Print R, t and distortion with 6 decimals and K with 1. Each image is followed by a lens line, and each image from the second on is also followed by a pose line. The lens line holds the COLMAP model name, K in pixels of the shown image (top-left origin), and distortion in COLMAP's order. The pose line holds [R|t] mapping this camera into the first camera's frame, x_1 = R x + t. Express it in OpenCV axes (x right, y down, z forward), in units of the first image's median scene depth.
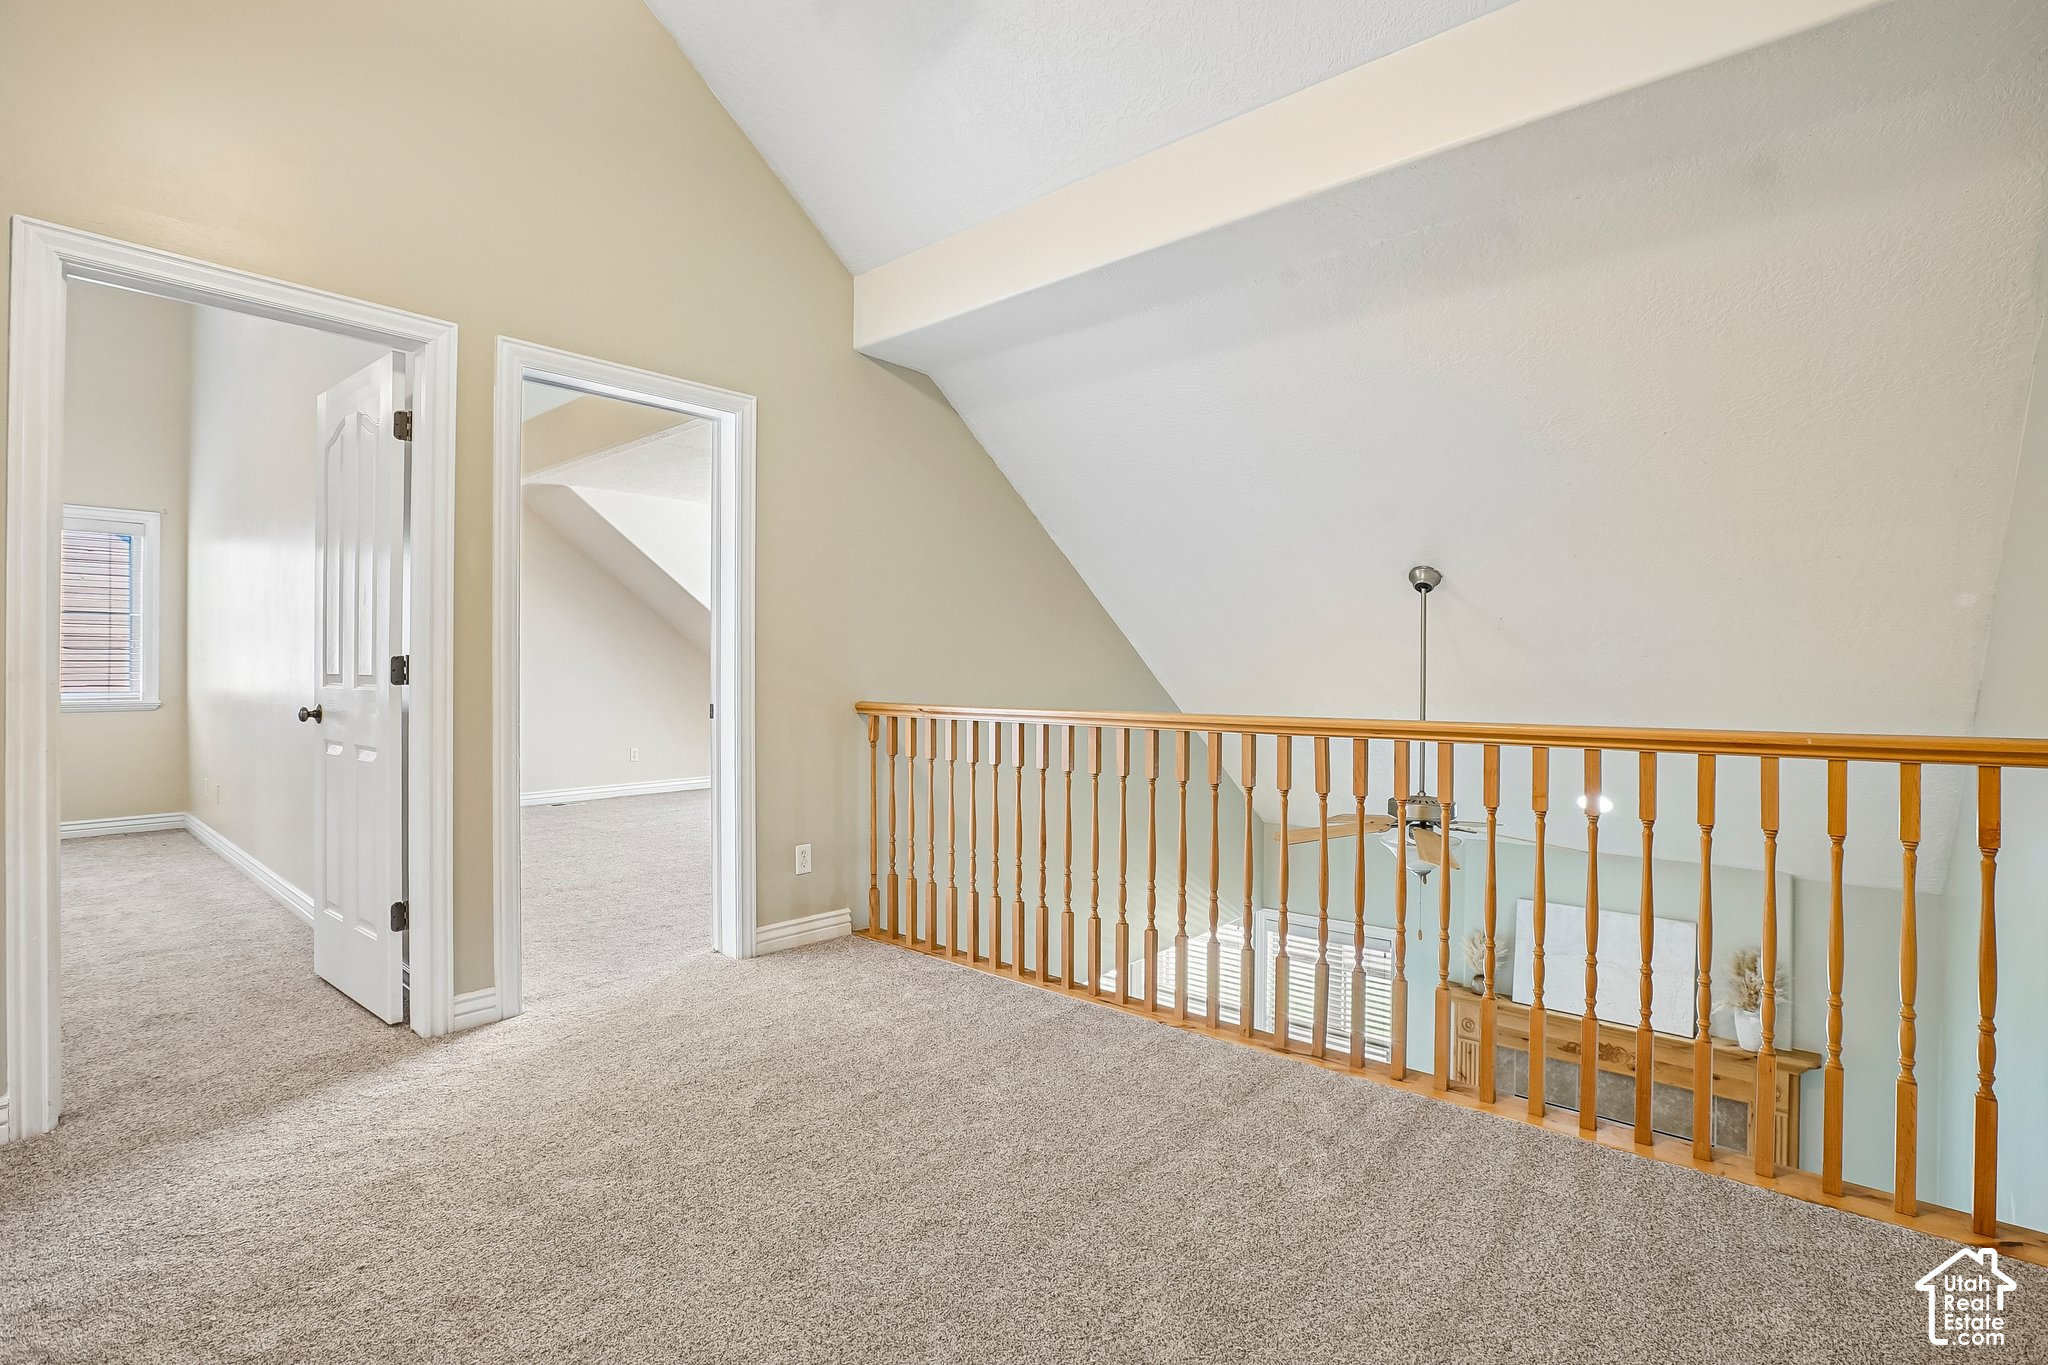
lens RADIAL K [[954.0, 0, 1045.9], [0, 954.0, 686.4], [0, 0, 1]] dist [-0.058745, 0.021476]
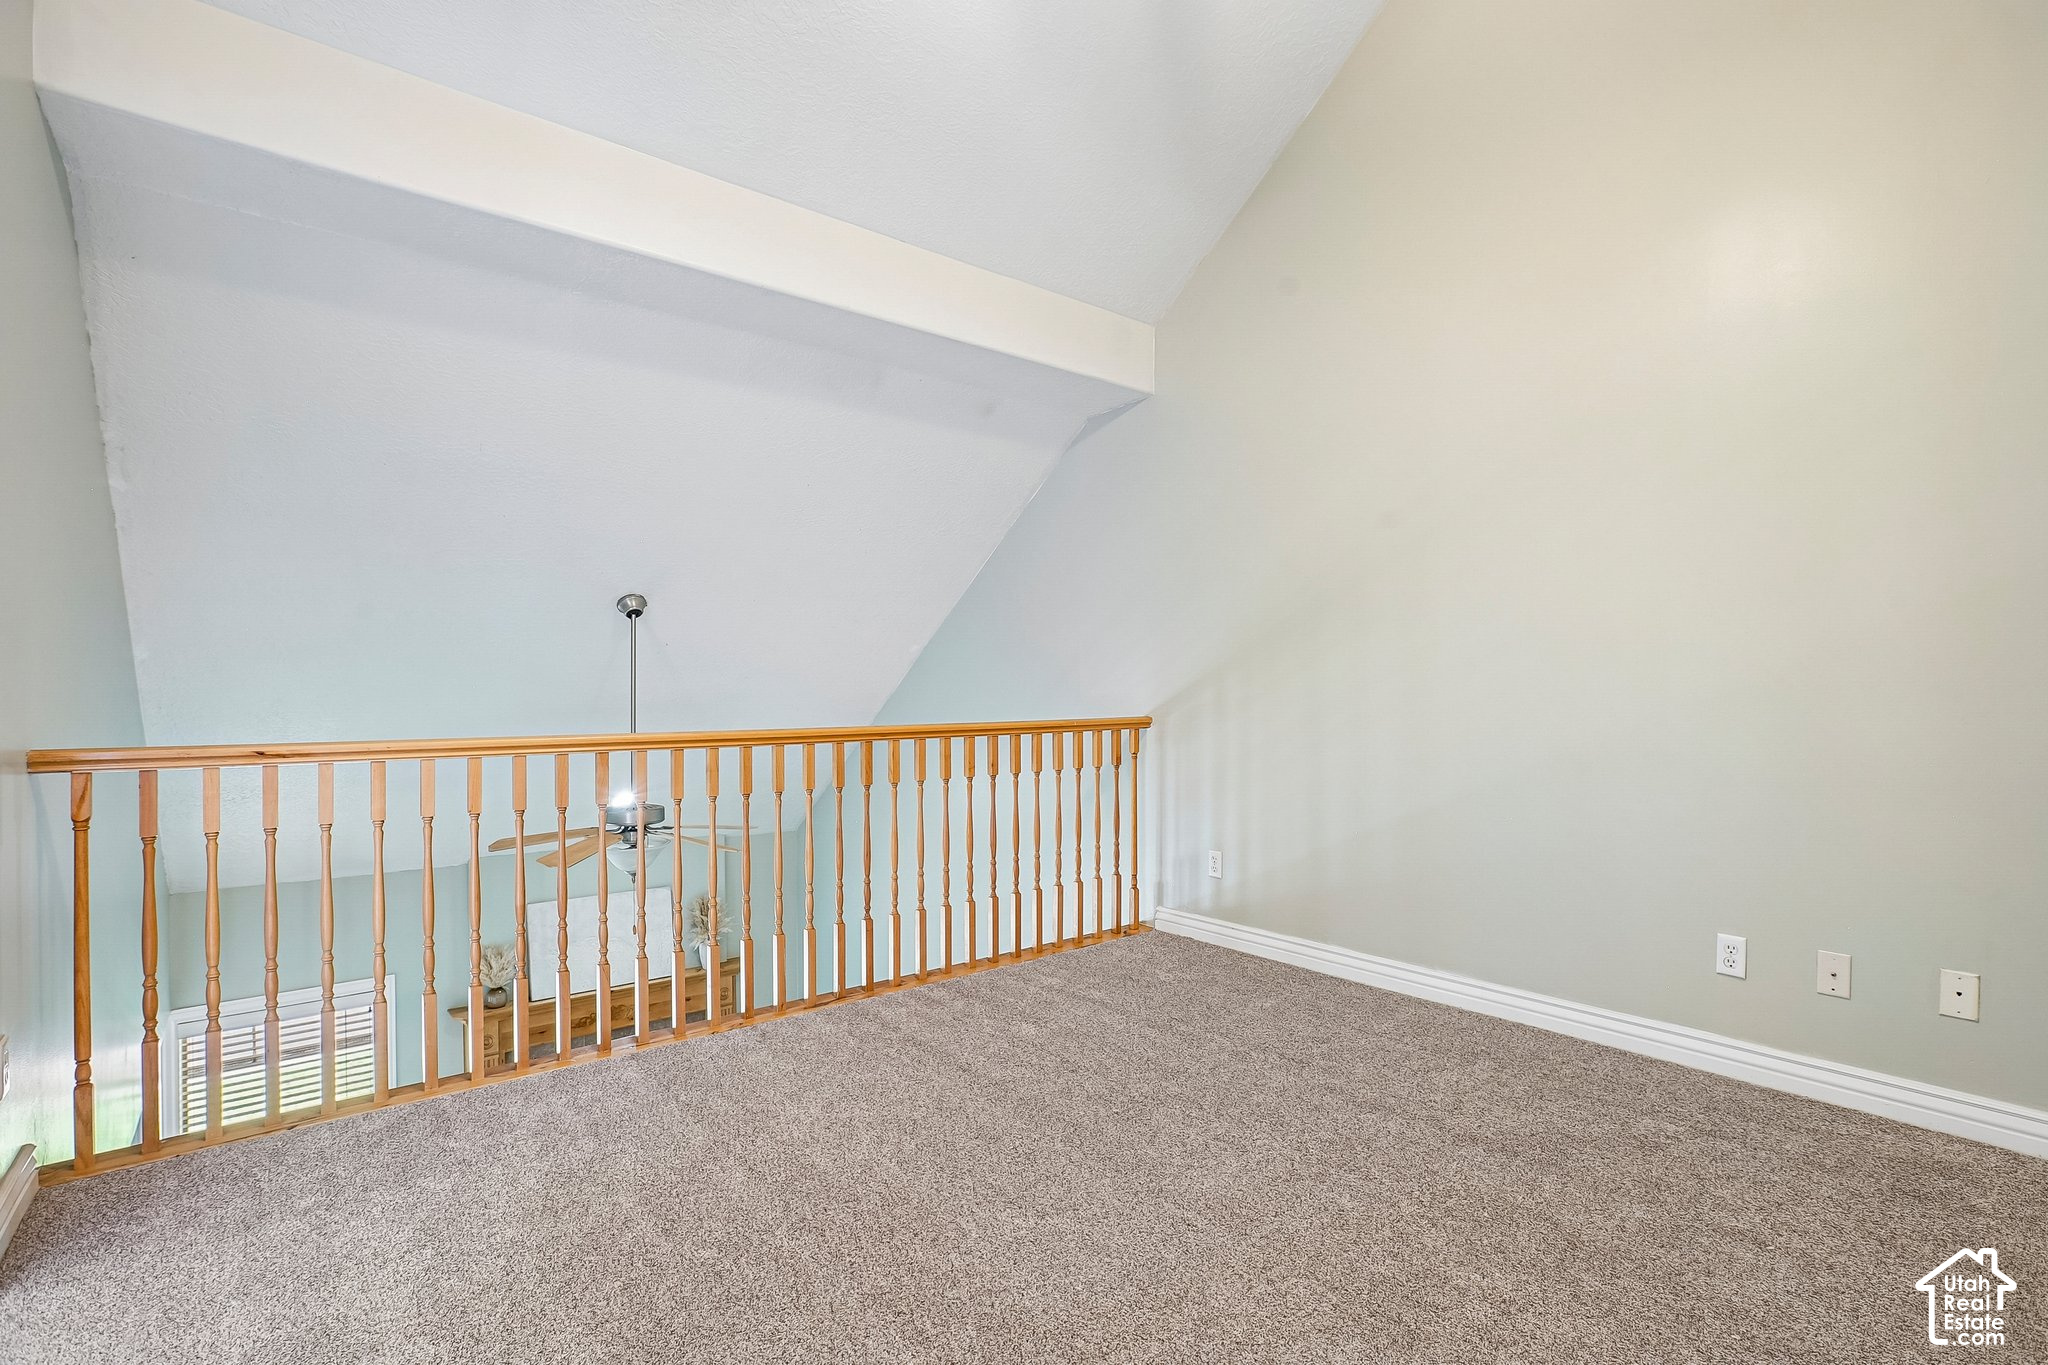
lens RADIAL K [[954.0, 0, 1045.9], [0, 954.0, 686.4], [0, 0, 1]] dist [-0.058745, 0.021476]
pose [[0.100190, -0.002286, 0.994966, -0.666283], [0.009027, 0.999958, 0.001389, -0.015630], [-0.994927, 0.008842, 0.100206, 0.398932]]
